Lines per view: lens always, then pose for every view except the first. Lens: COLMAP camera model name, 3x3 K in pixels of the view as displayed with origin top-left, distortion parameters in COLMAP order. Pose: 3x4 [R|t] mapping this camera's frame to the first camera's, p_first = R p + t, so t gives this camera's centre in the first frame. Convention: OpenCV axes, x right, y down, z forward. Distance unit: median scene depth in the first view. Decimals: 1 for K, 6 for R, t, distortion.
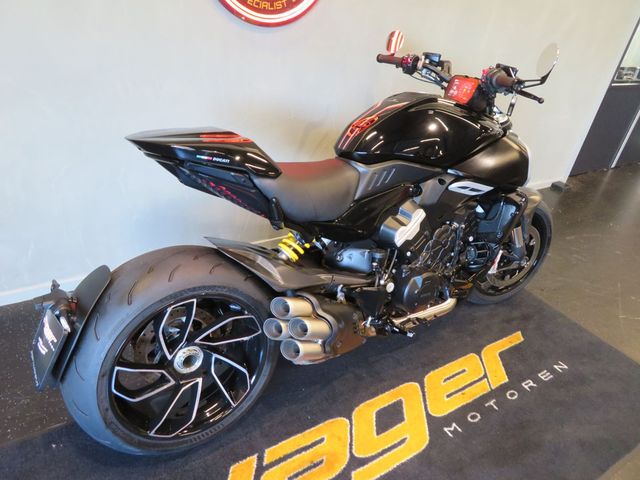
lens RADIAL K [[459.6, 0, 318.9], [0, 459.6, 239.6], [0, 0, 1]] dist [-0.013238, 0.012430]
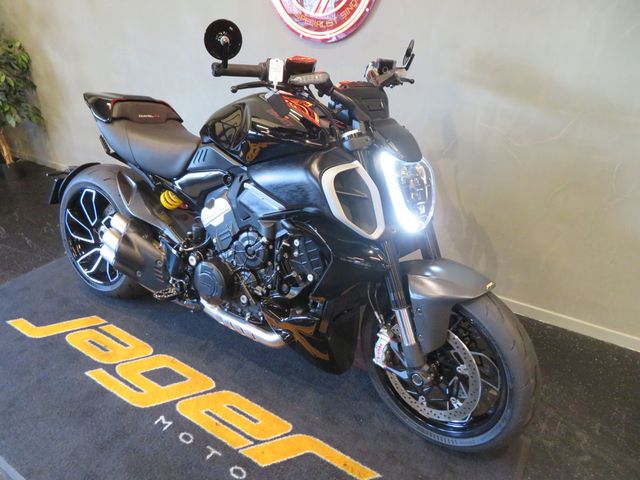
lens RADIAL K [[459.6, 0, 320.6], [0, 459.6, 239.8], [0, 0, 1]] dist [-0.013238, 0.012430]
pose [[0.404619, 0.303914, -0.862508, 1.202912], [-0.418375, 0.900189, 0.120924, -0.197277], [0.813170, 0.311923, 0.491383, 0.712542]]
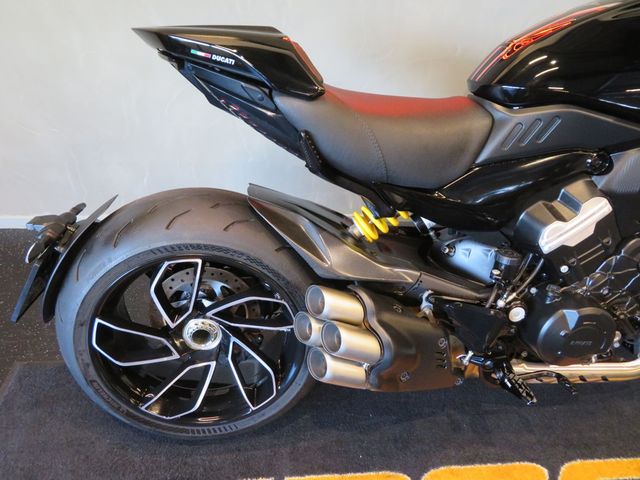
lens RADIAL K [[459.6, 0, 317.6], [0, 459.6, 239.3], [0, 0, 1]] dist [-0.013238, 0.012430]
pose [[0.879050, 0.202324, -0.431666, 0.167631], [-0.179544, 0.979308, 0.093380, -0.005144], [0.441627, -0.004583, 0.897187, 0.330092]]
